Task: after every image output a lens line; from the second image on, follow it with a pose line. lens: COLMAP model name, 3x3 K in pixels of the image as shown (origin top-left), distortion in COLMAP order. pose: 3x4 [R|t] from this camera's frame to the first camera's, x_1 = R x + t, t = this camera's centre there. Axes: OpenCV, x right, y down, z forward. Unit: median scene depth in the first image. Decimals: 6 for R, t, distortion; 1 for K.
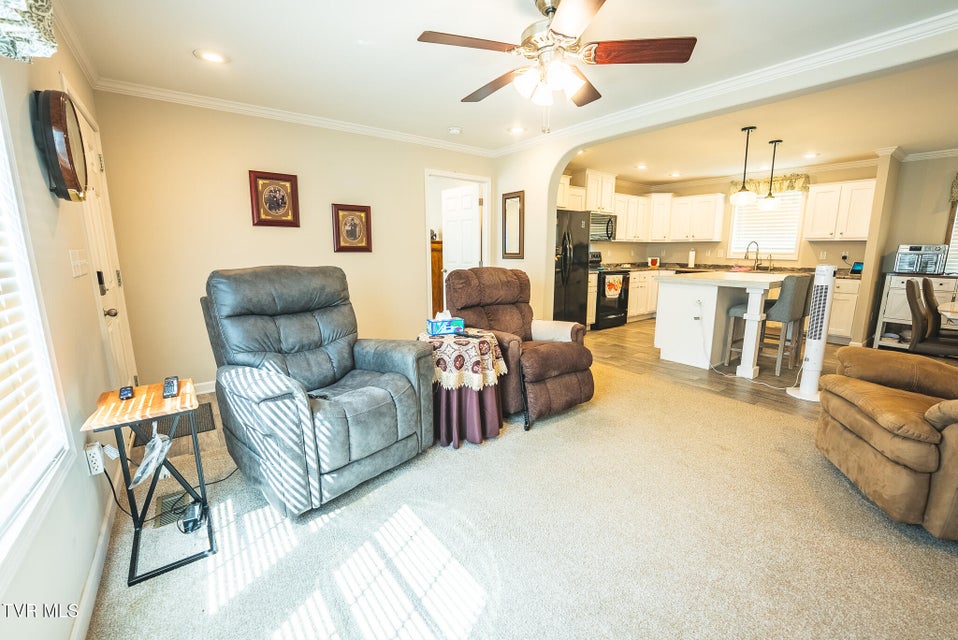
lens RADIAL K [[395.8, 0, 479.0], [0, 395.8, 320.0], [0, 0, 1]] dist [-0.030696, 0.005642]
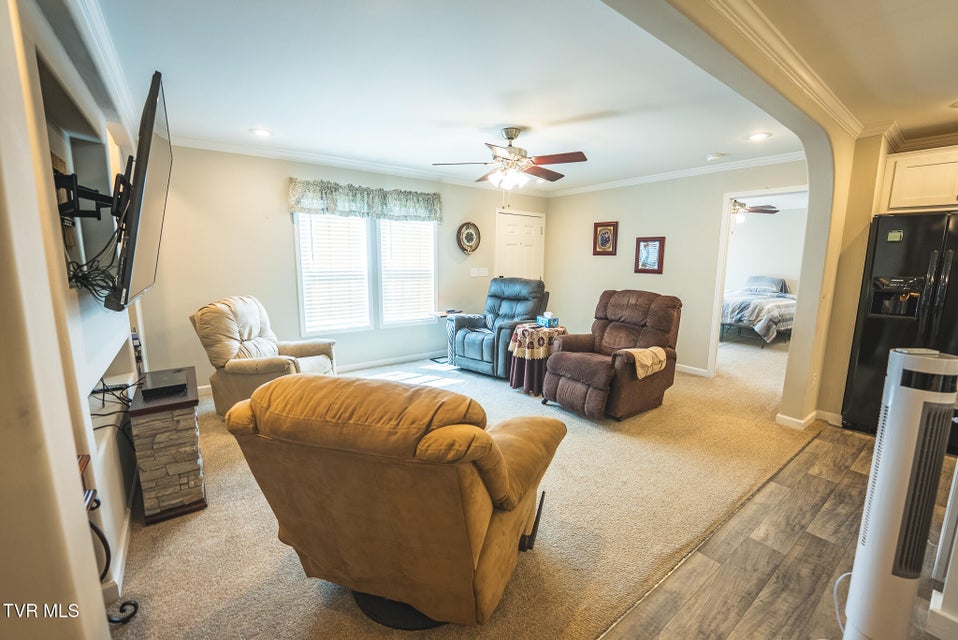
lens RADIAL K [[395.8, 0, 479.0], [0, 395.8, 320.0], [0, 0, 1]] dist [-0.030696, 0.005642]
pose [[-0.015583, 0.150213, -0.988531, 0.999128], [-0.187270, 0.970717, 0.150458, -0.118386], [0.982185, 0.187467, 0.013004, 0.483869]]
